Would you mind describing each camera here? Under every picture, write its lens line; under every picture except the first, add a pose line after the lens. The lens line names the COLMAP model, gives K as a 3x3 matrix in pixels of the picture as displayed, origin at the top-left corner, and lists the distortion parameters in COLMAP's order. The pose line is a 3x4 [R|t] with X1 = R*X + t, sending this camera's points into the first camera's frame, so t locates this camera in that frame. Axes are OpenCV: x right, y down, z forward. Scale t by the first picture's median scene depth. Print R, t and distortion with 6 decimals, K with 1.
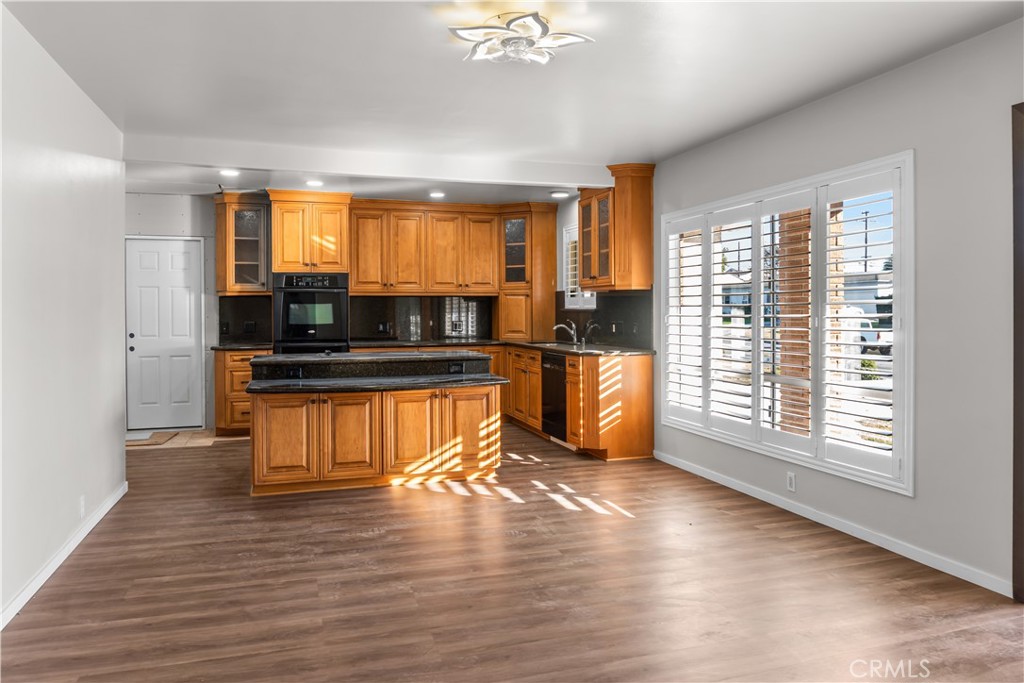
lens RADIAL K [[711.0, 0, 510.4], [0, 711.0, 336.1], [0, 0, 1]] dist [-0.003364, -0.008109]
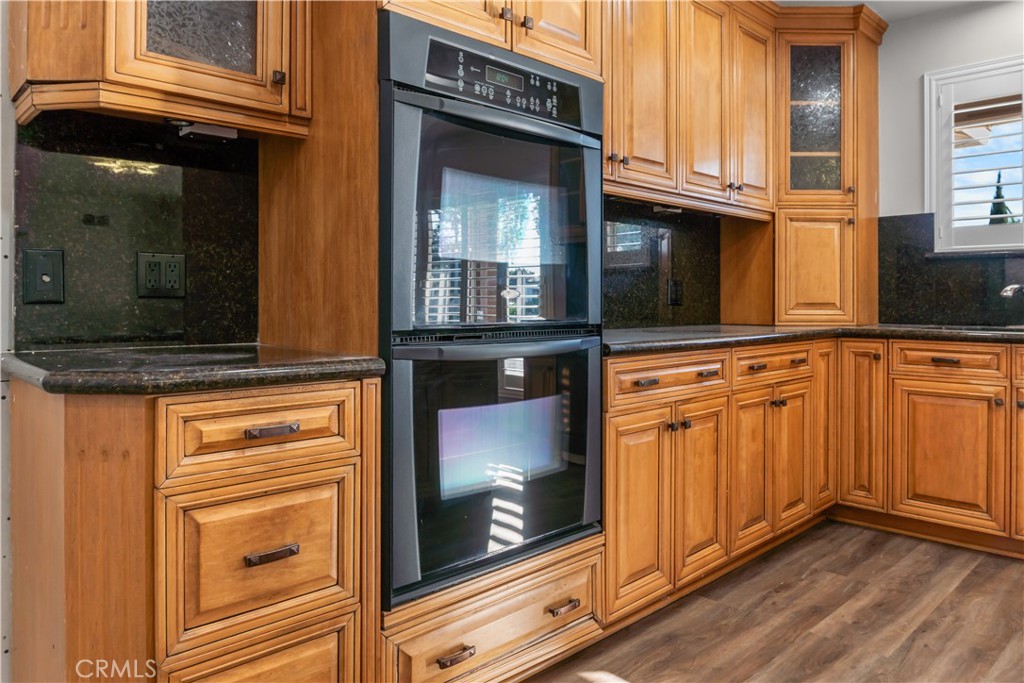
lens RADIAL K [[711.0, 0, 525.5], [0, 711.0, 309.1], [0, 0, 1]] dist [-0.003364, -0.008109]
pose [[0.889166, 0.000681, 0.457584, -0.377839], [0.012189, 0.999609, -0.025172, 0.005220], [-0.457422, 0.027960, 0.888810, 0.762036]]
